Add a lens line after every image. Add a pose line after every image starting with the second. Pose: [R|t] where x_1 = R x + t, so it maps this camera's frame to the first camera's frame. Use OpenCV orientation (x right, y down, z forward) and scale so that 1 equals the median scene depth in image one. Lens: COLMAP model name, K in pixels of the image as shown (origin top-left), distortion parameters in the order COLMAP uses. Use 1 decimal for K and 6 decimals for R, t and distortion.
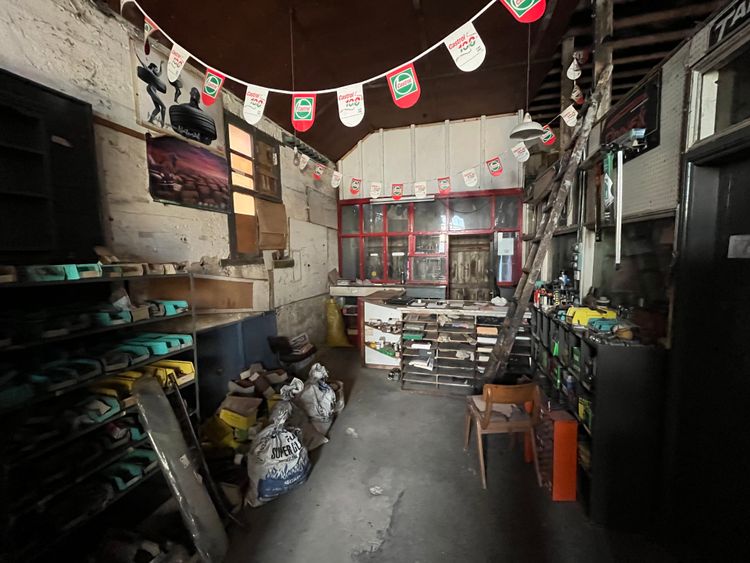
lens RADIAL K [[303.8, 0, 376.7], [0, 303.8, 280.4], [0, 0, 1]] dist [-0.000520, -0.000139]
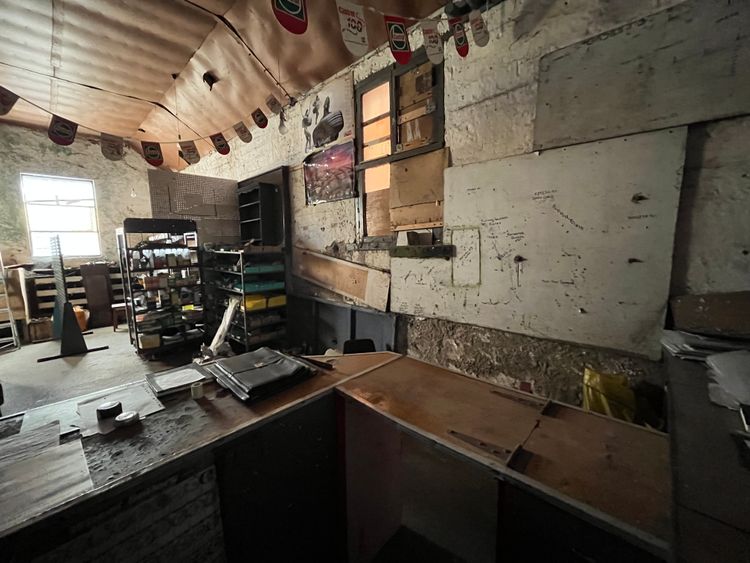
lens RADIAL K [[303.8, 0, 375.2], [0, 303.8, 280.3], [0, 0, 1]] dist [-0.000520, -0.000139]
pose [[-0.465978, 0.122110, -0.876330, 0.362405], [-0.052711, 0.984841, 0.165259, -0.117853], [0.883225, 0.123199, -0.452477, 1.497977]]
